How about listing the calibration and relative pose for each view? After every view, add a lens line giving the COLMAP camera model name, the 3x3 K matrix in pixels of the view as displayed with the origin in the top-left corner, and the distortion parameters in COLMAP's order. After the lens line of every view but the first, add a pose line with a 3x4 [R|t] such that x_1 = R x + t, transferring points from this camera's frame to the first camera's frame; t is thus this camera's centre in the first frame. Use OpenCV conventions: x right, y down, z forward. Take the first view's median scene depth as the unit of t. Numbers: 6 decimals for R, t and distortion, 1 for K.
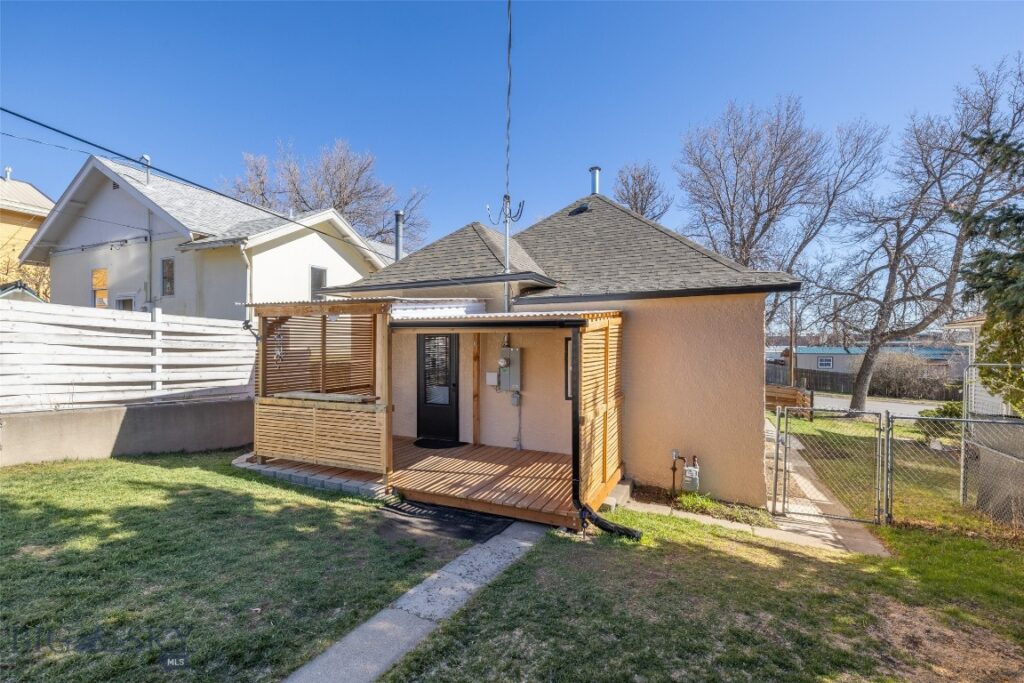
lens RADIAL K [[440.1, 0, 527.5], [0, 440.1, 345.5], [0, 0, 1]] dist [-0.000003, 0.002126]
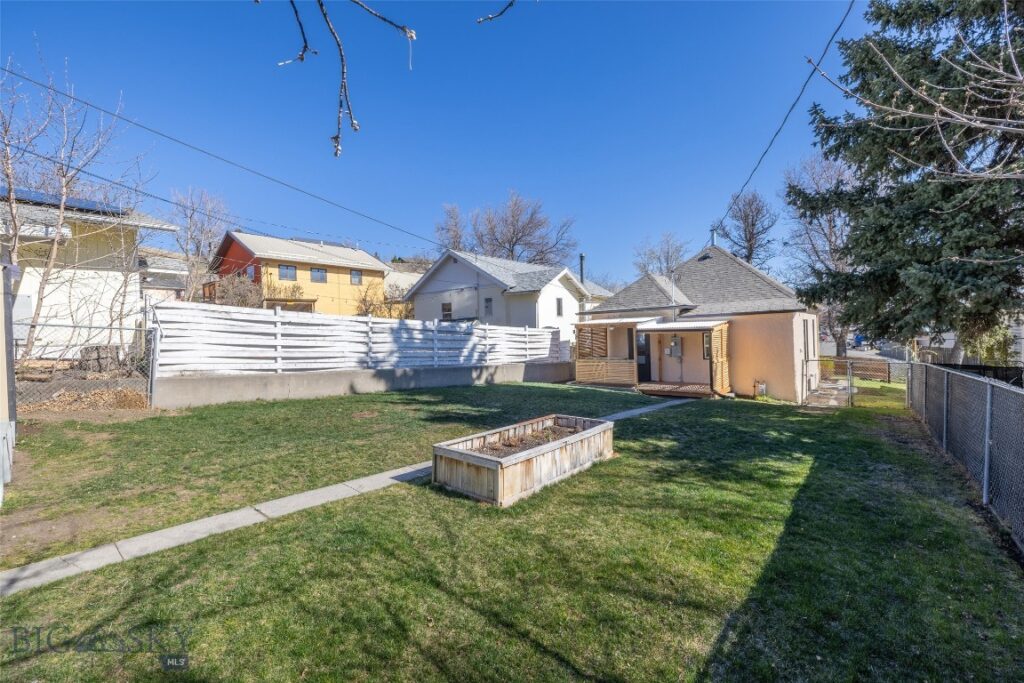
lens RADIAL K [[415.0, 0, 521.2], [0, 415.0, 333.4], [0, 0, 1]] dist [0.002306, 0.000017]
pose [[0.959491, -0.027974, -0.280346, -0.204751], [0.028886, 0.999582, -0.000880, -0.037407], [0.280254, -0.007254, 0.959899, -1.283985]]
